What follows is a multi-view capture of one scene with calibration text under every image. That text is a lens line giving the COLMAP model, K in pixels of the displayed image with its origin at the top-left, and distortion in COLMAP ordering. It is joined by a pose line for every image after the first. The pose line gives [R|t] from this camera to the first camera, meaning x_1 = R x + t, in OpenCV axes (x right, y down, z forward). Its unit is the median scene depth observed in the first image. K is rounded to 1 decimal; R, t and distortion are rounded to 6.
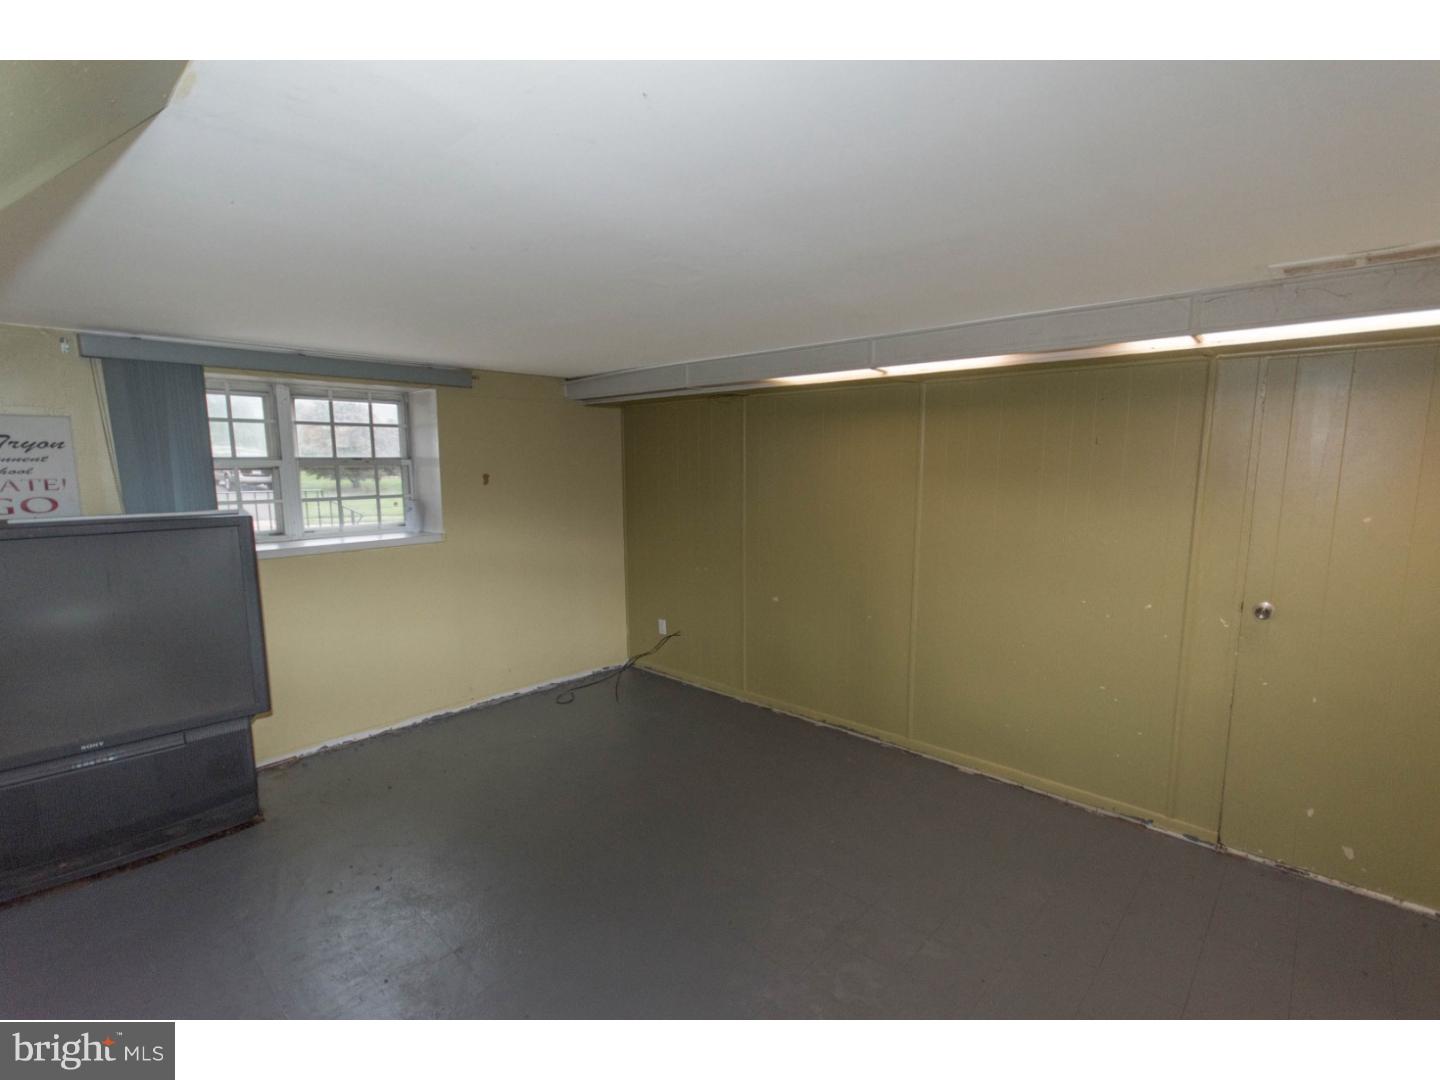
lens RADIAL K [[659.9, 0, 714.8], [0, 659.9, 546.9], [0, 0, 1]] dist [0.019710, 0.000461]
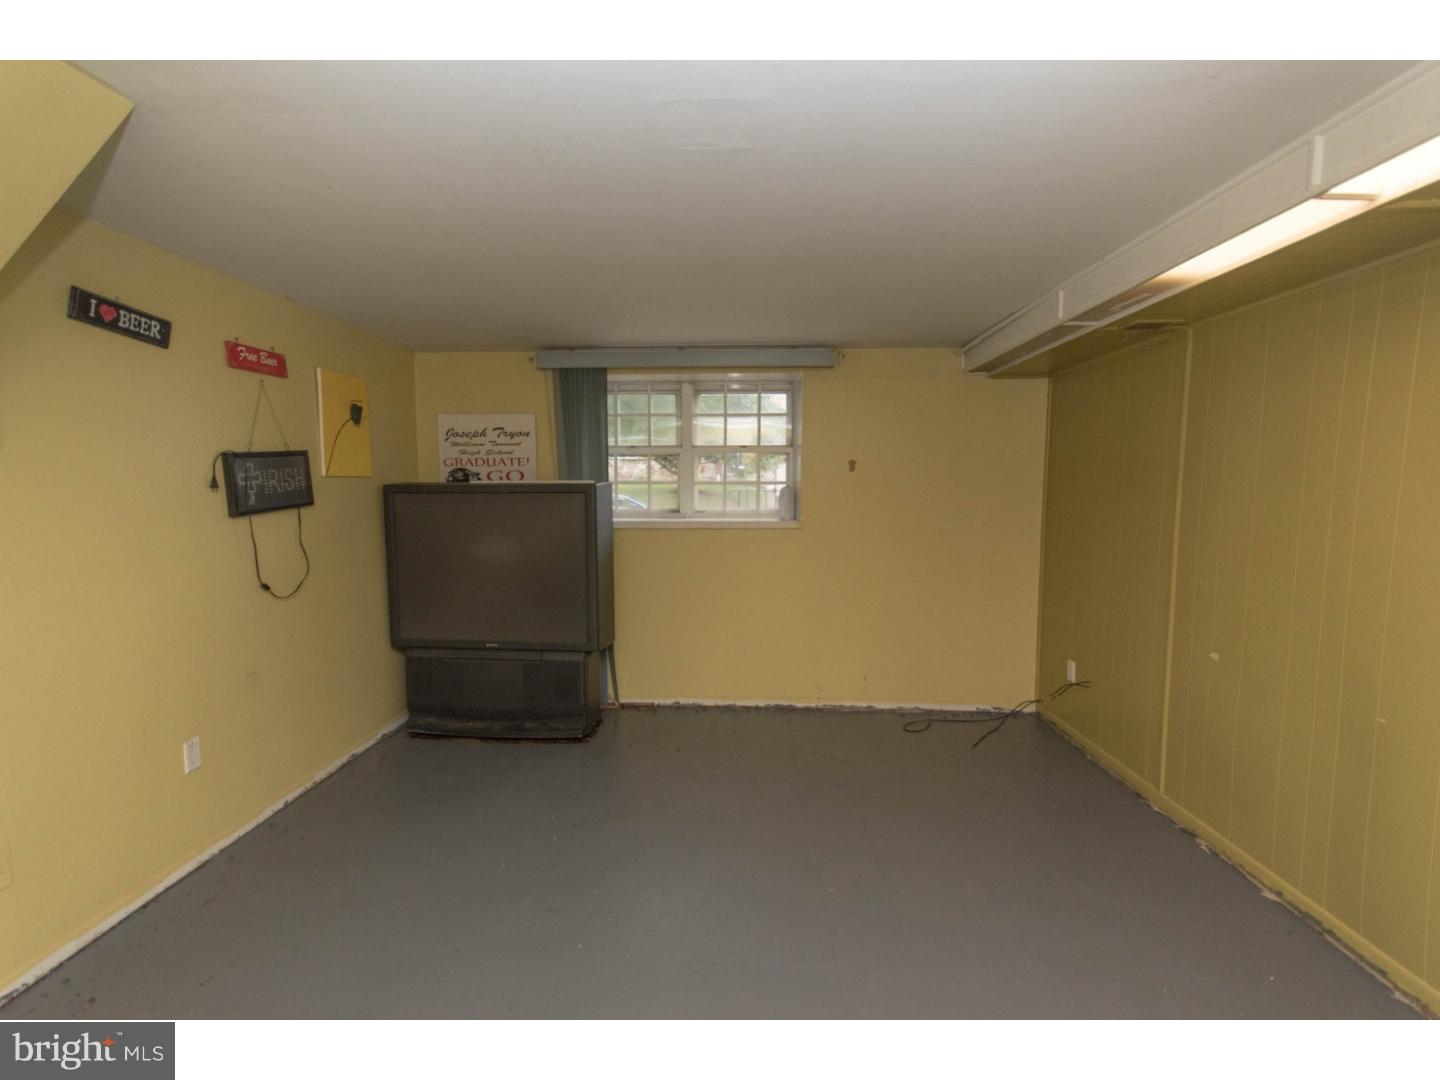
lens RADIAL K [[664.3, 0, 716.7], [0, 664.3, 547.5], [0, 0, 1]] dist [0.001767, 0.006681]
pose [[0.658158, 0.075539, -0.749080, 0.249328], [-0.100193, 0.994892, 0.012296, 0.020753], [0.746183, 0.066960, 0.662365, 0.271033]]
